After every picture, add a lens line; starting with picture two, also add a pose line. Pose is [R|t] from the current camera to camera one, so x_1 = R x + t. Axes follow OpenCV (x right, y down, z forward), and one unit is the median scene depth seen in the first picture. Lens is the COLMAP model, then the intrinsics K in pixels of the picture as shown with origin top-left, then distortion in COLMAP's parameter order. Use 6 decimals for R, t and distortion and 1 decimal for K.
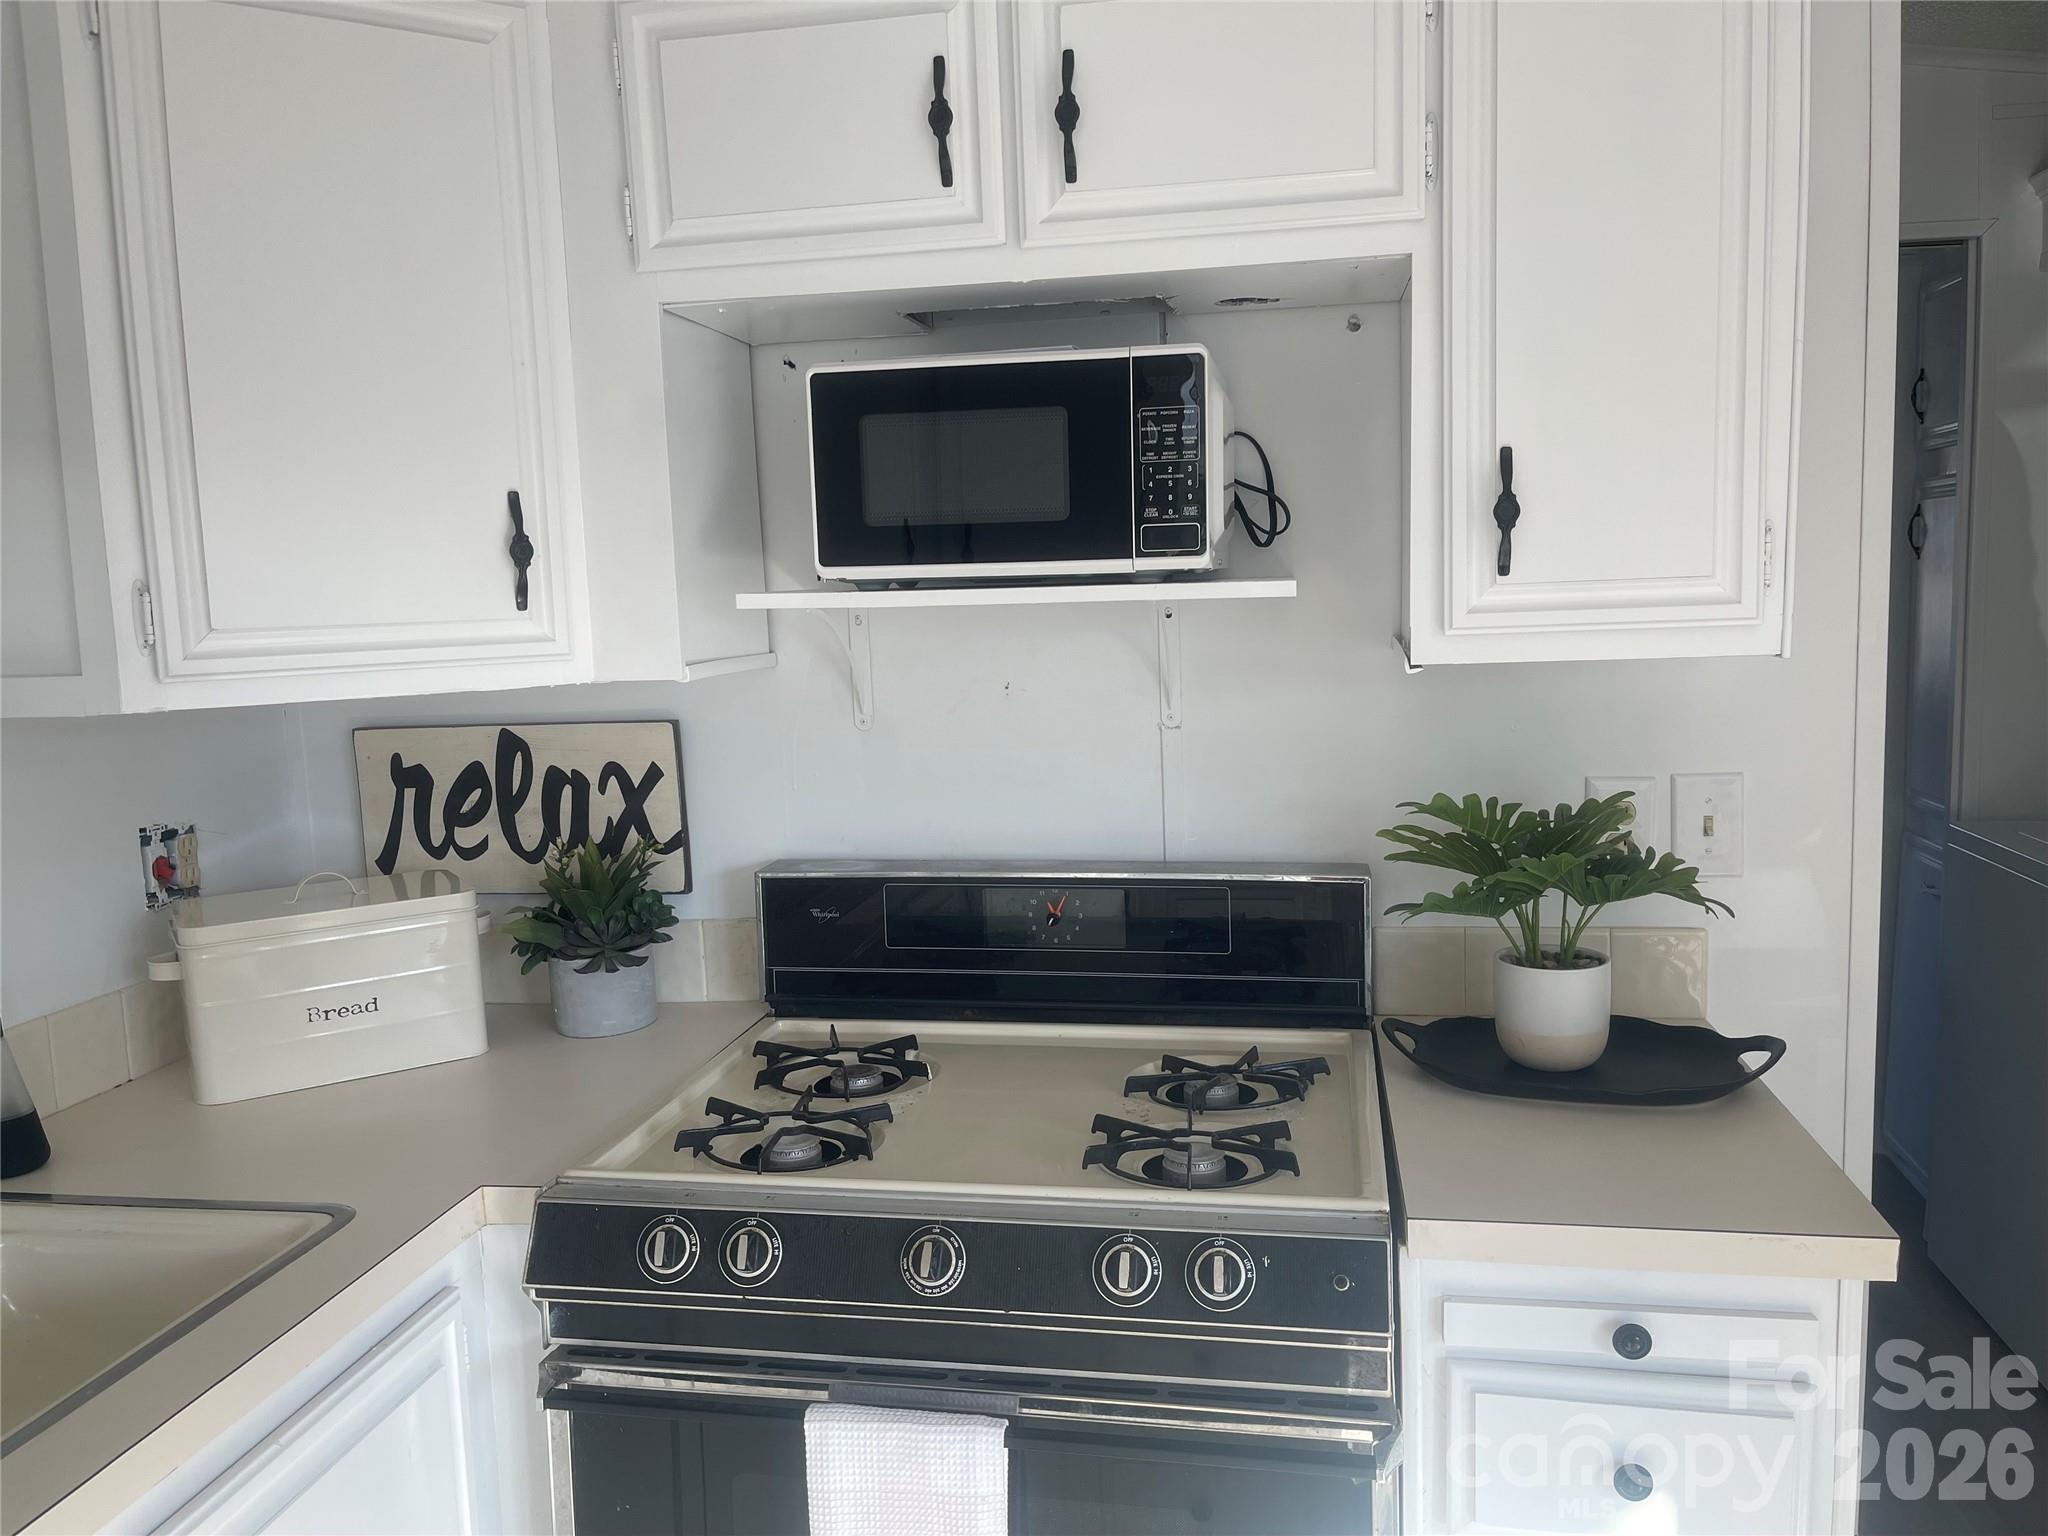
lens RADIAL K [[1544.4, 0, 1026.4], [0, 1544.4, 770.3], [0, 0, 1]] dist [0.027304, -0.006244]
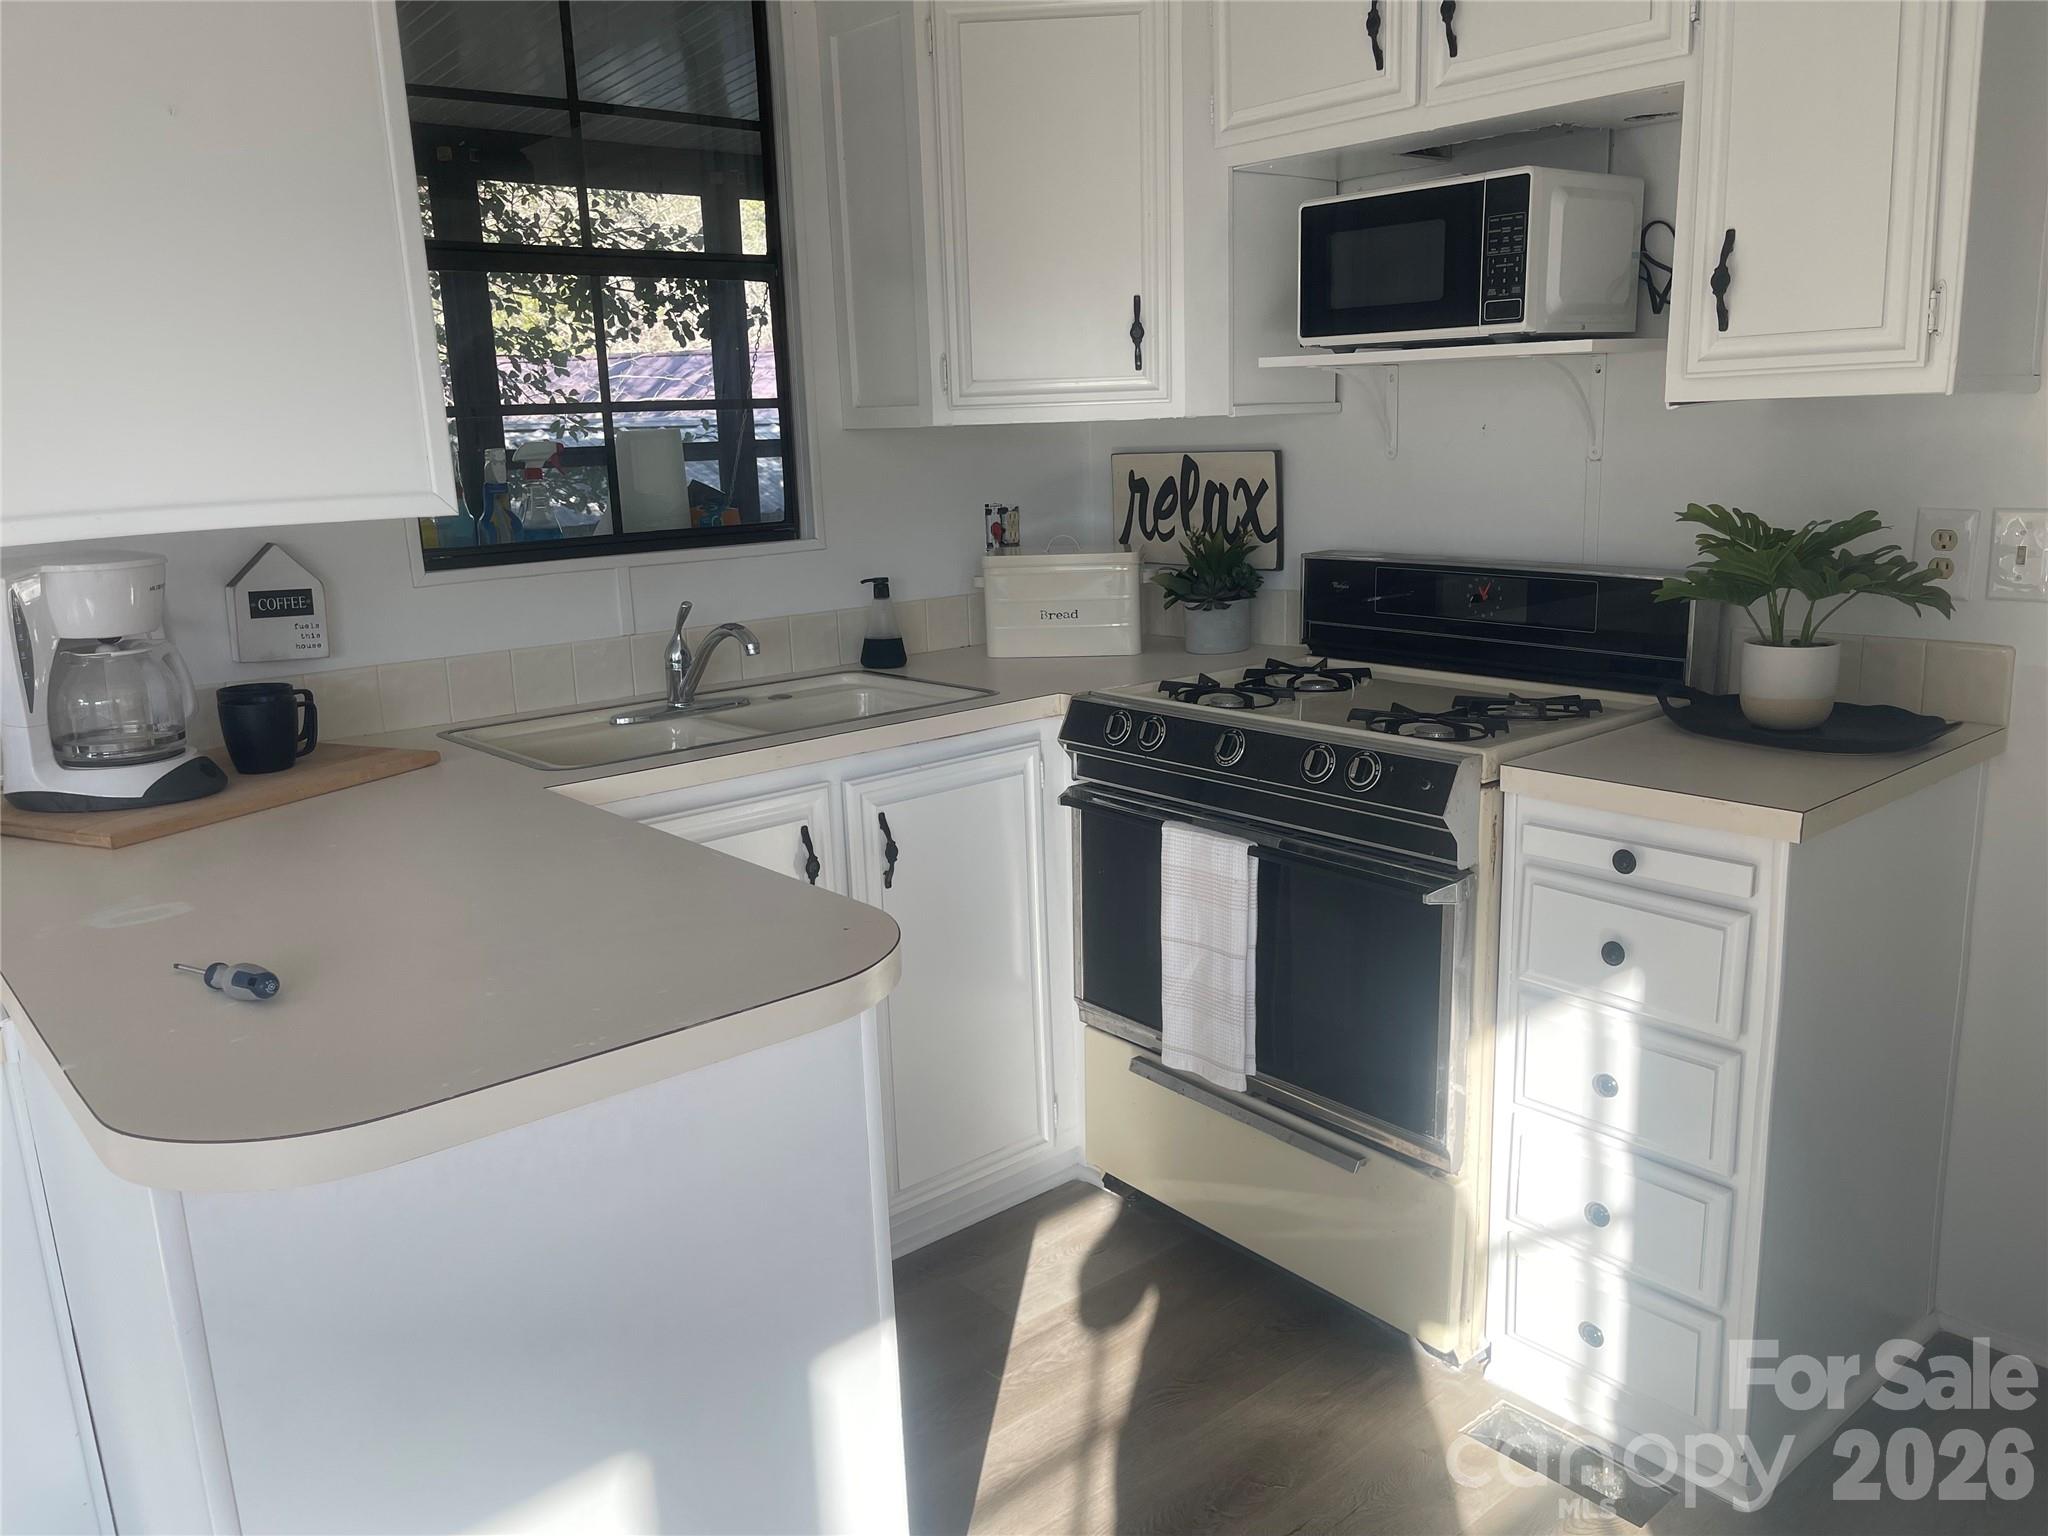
lens RADIAL K [[1544.4, 0, 1022.2], [0, 1544.4, 769.6], [0, 0, 1]] dist [0.027304, -0.006244]
pose [[0.774220, 0.148298, -0.615298, 0.650545], [-0.069505, 0.986204, 0.150236, 0.076644], [0.629089, -0.073550, 0.773846, -0.382428]]
